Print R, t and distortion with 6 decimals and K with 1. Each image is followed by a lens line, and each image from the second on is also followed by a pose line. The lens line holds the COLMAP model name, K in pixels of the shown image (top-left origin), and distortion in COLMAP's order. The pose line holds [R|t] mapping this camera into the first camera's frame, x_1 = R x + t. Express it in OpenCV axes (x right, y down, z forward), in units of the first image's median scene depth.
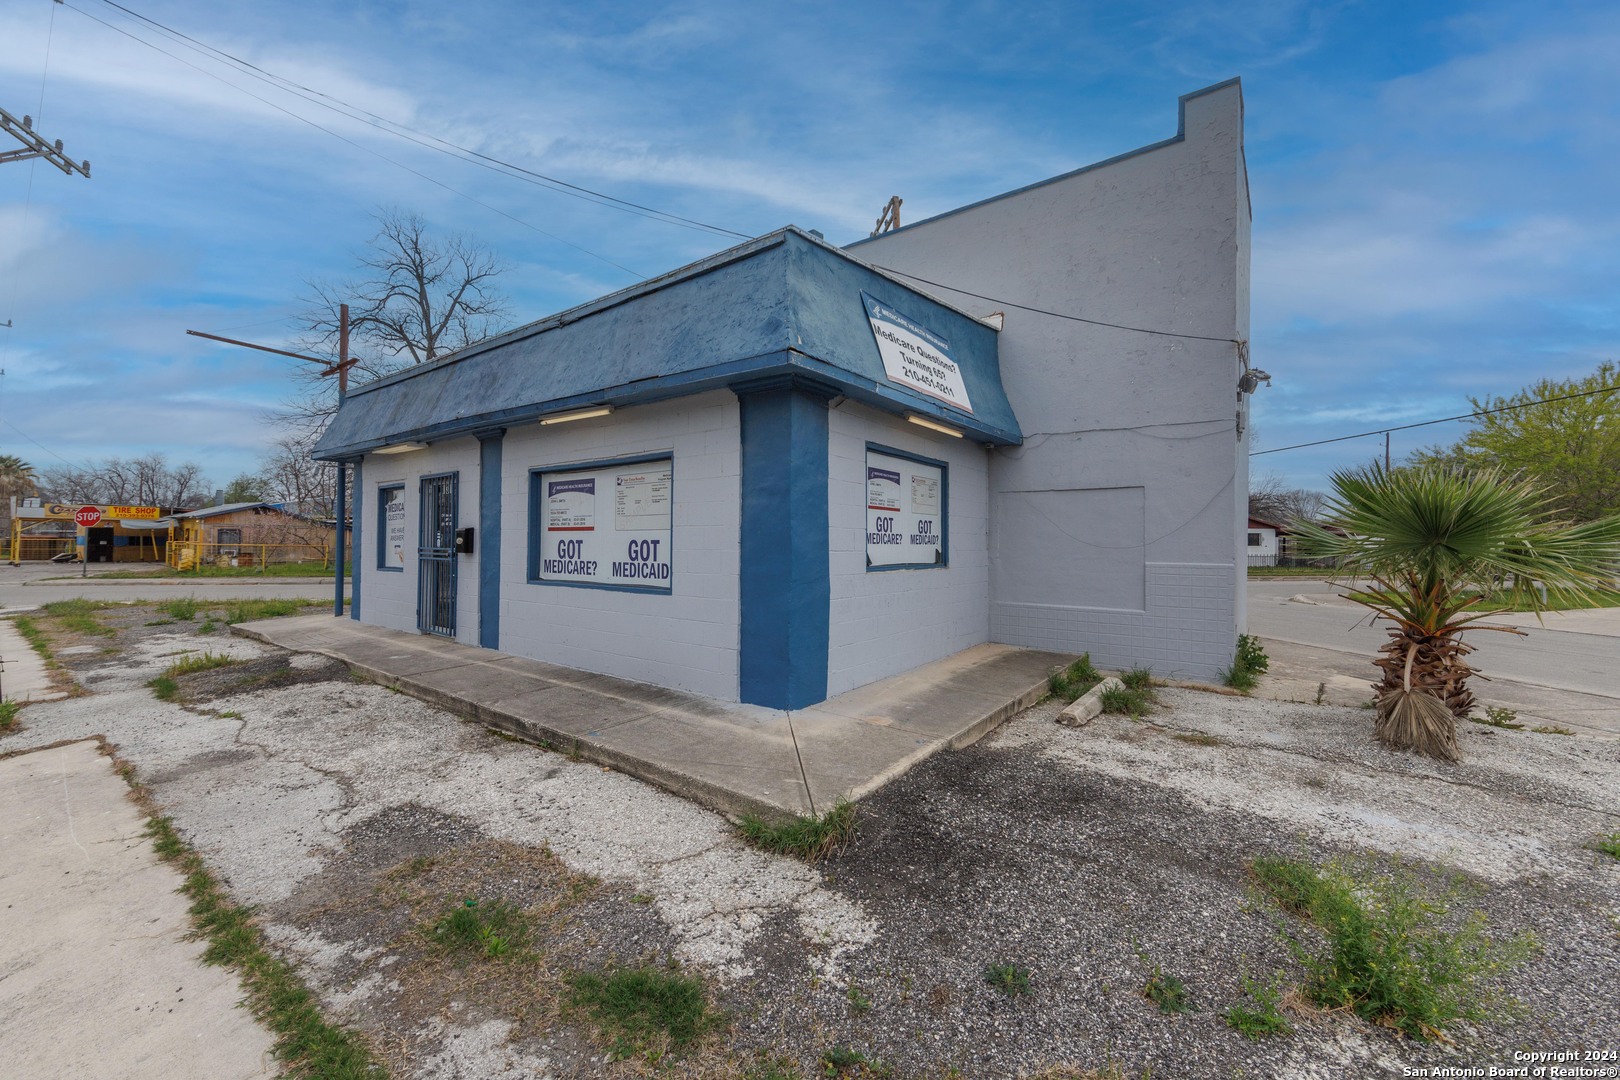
lens RADIAL K [[638.4, 0, 810.0], [0, 638.4, 540.0], [0, 0, 1]] dist [-0.000948, -0.000206]
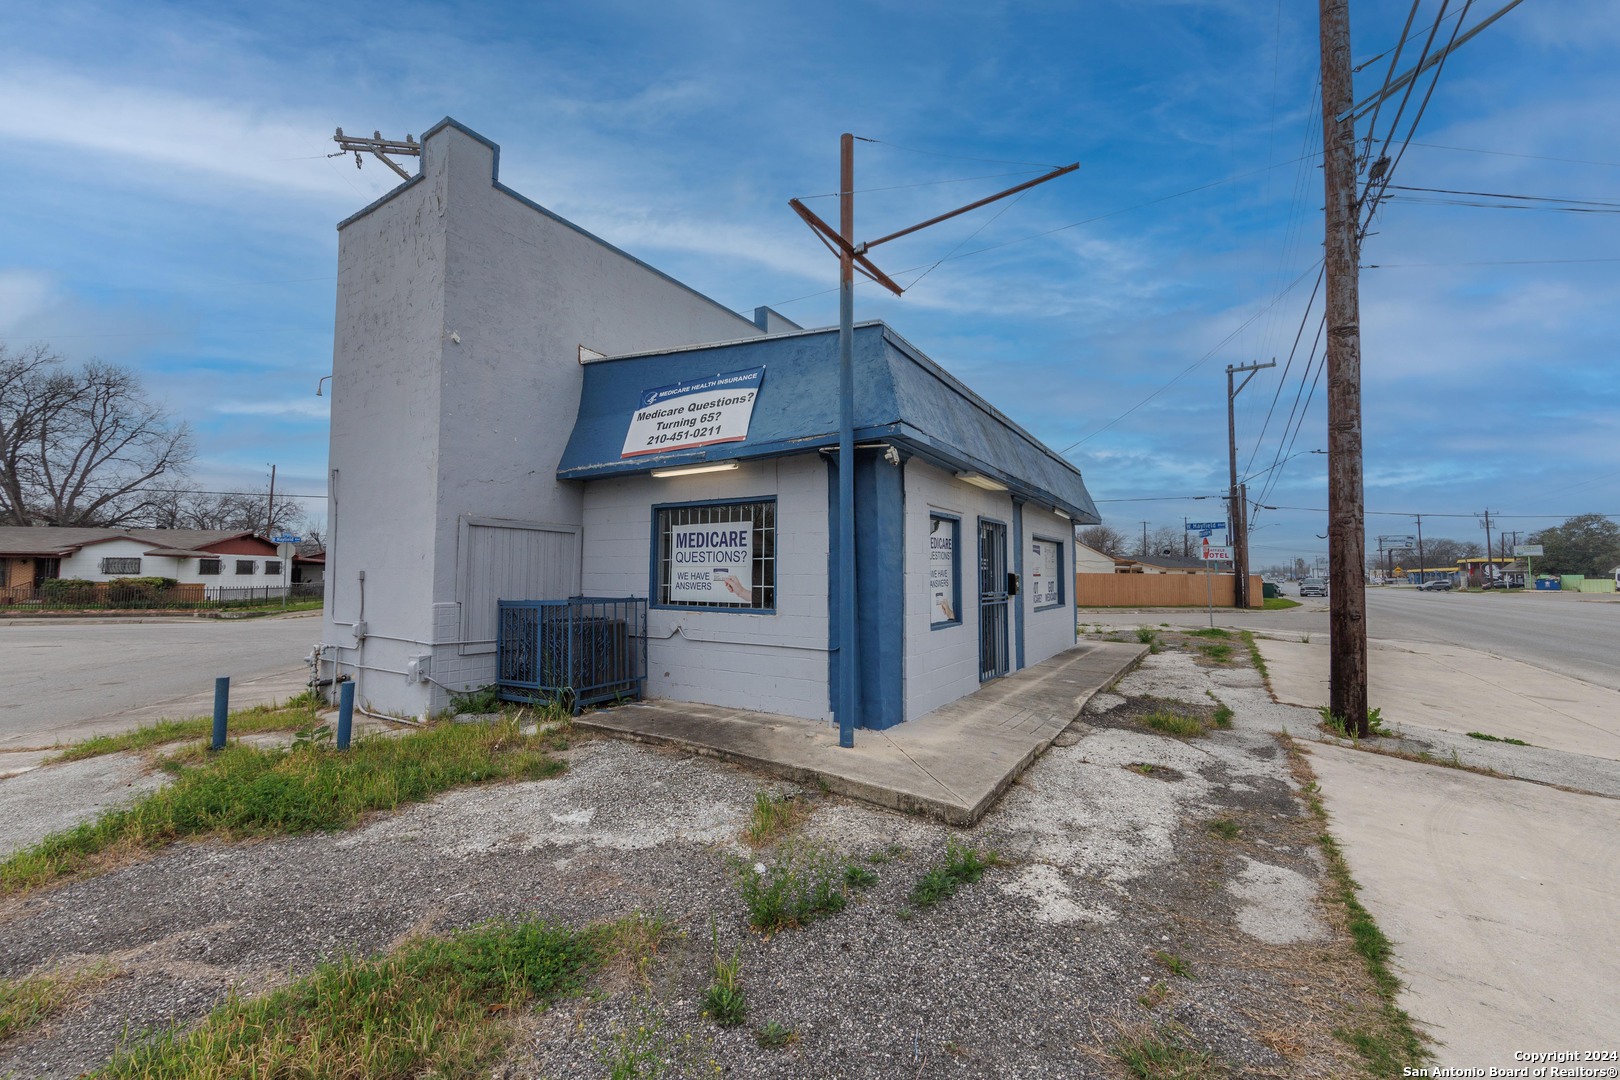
lens RADIAL K [[641.3, 0, 812.1], [0, 641.3, 545.0], [0, 0, 1]] dist [-0.000831, -0.000125]
pose [[0.090182, -0.057614, -0.994257, 1.014297], [-0.001949, 0.998313, -0.058026, 0.003927], [0.995923, 0.007171, 0.089917, 0.880501]]
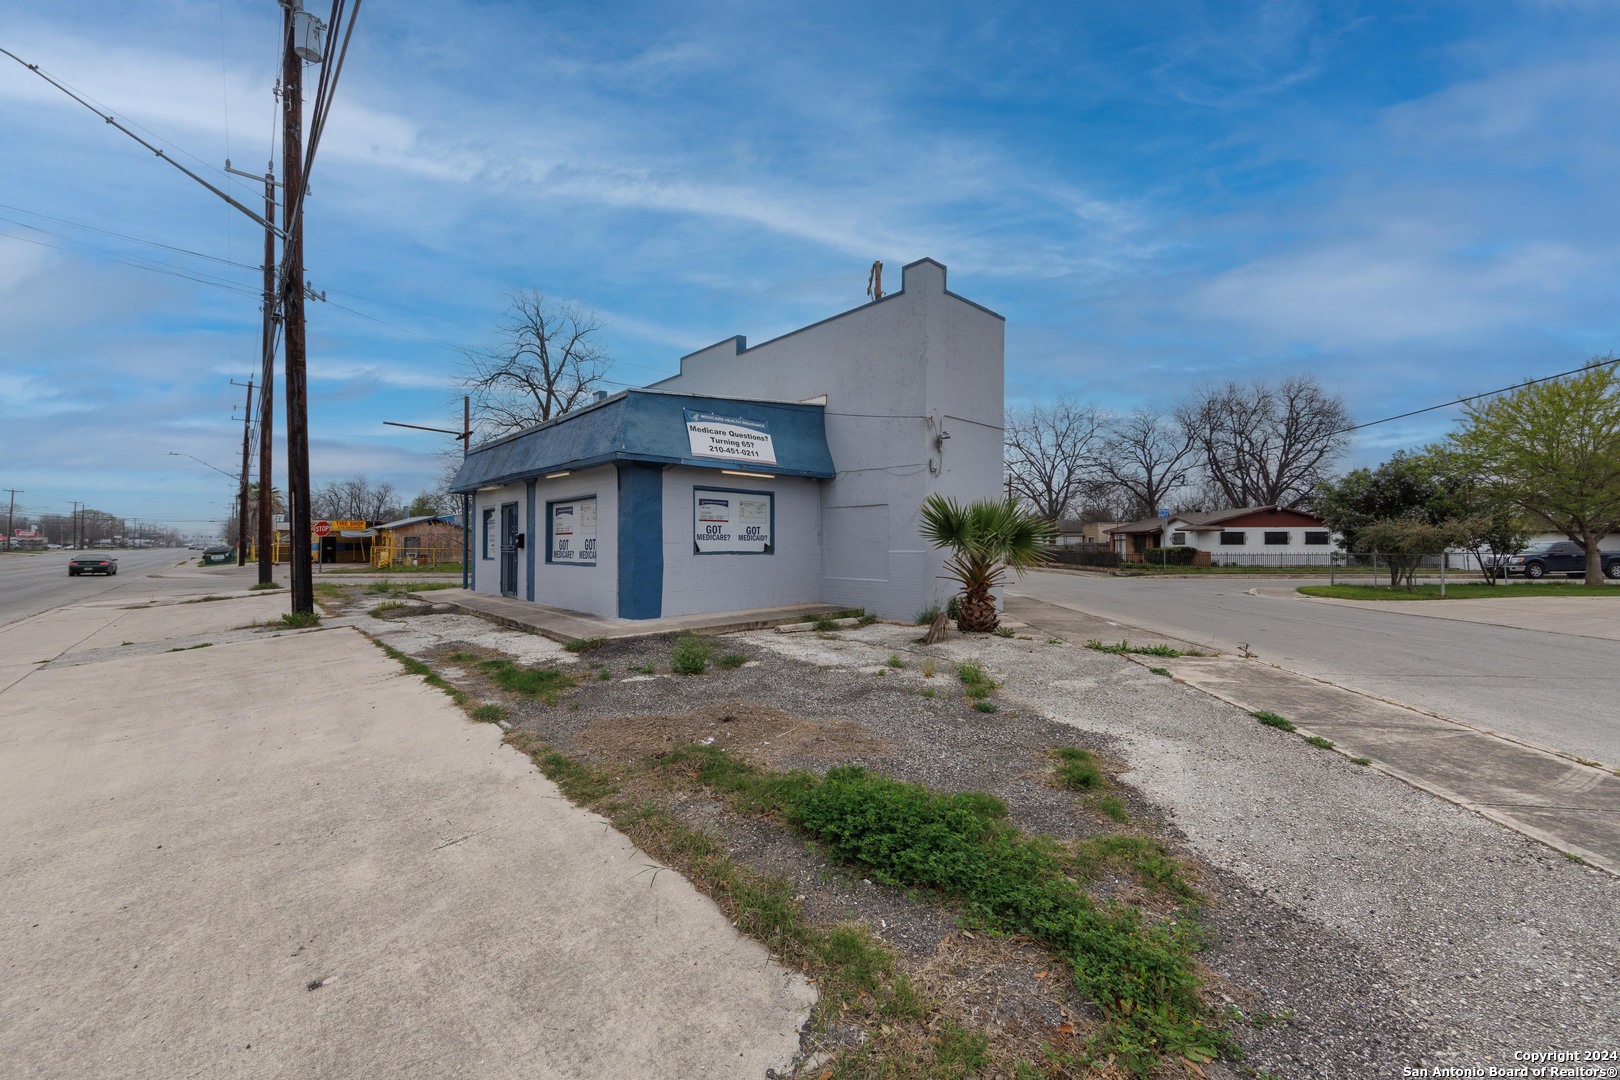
lens RADIAL K [[641.3, 0, 812.1], [0, 641.3, 545.0], [0, 0, 1]] dist [-0.000831, -0.000125]
pose [[0.982975, -0.007299, -0.183596, 0.579469], [0.007710, 0.999969, 0.001525, 0.015410], [0.183579, -0.002915, 0.983001, -0.595447]]
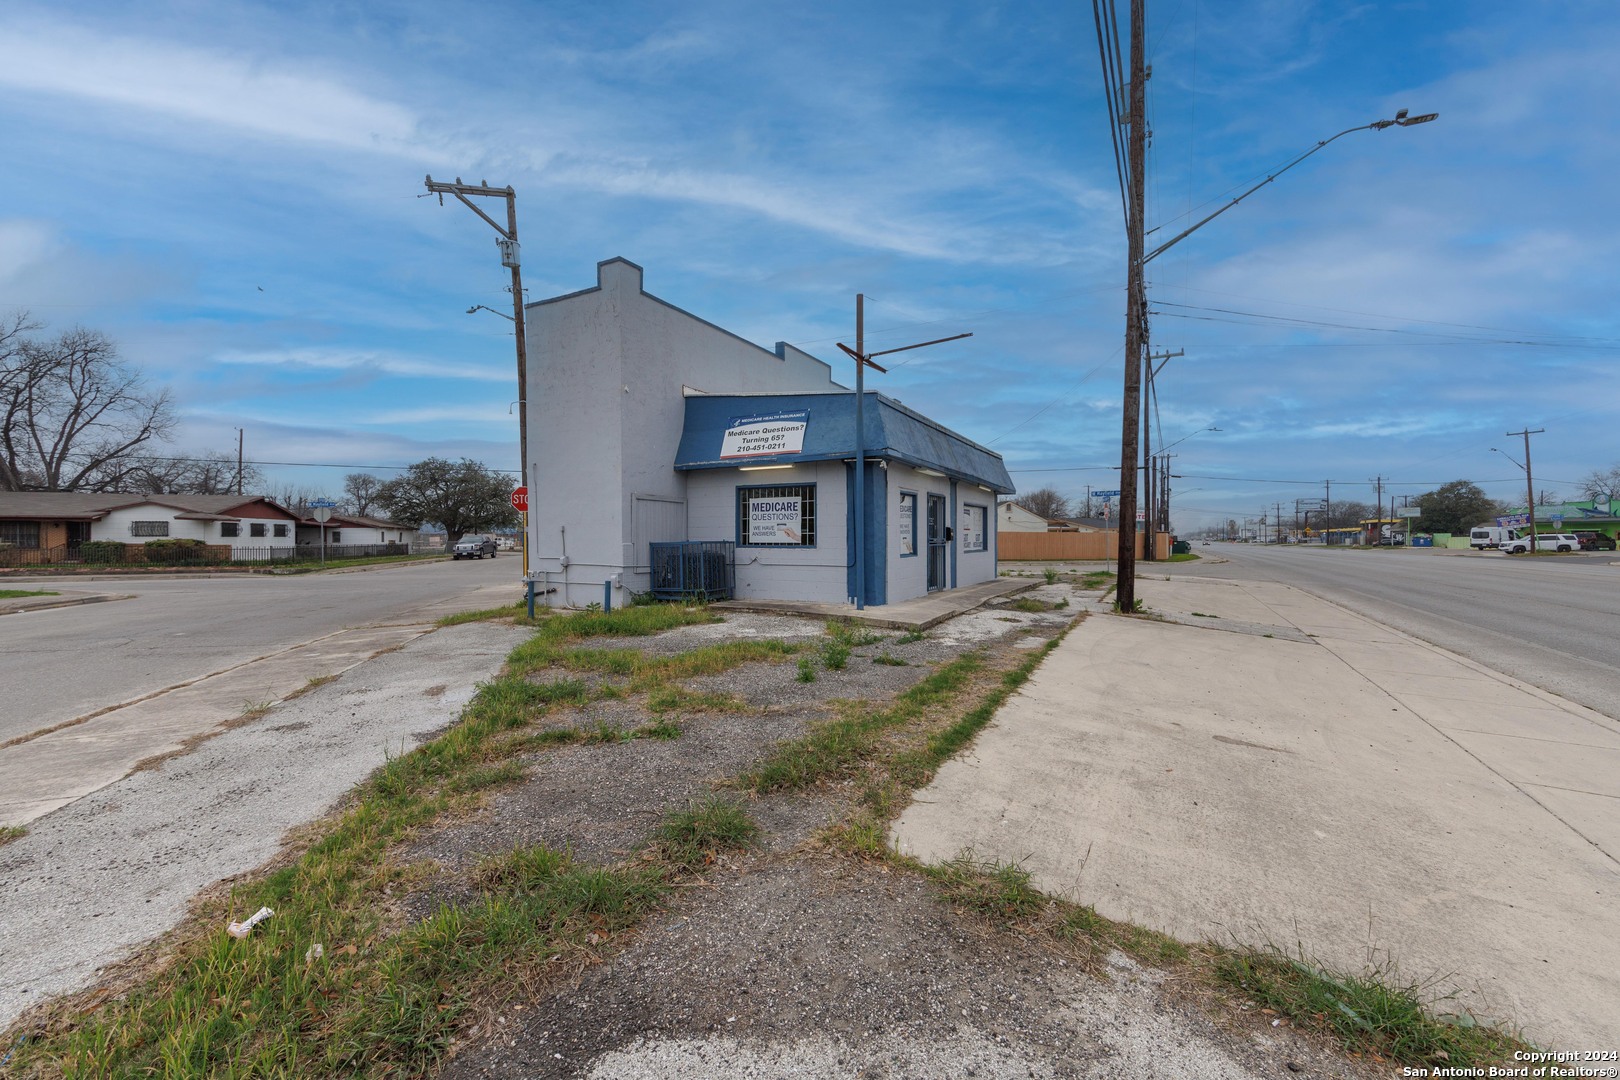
lens RADIAL K [[641.3, 0, 812.1], [0, 641.3, 545.0], [0, 0, 1]] dist [-0.000831, -0.000125]
pose [[0.154565, -0.000629, -0.987982, 1.660571], [0.003162, 0.999995, -0.000142, 0.037445], [0.987978, -0.003102, 0.154566, 0.668695]]
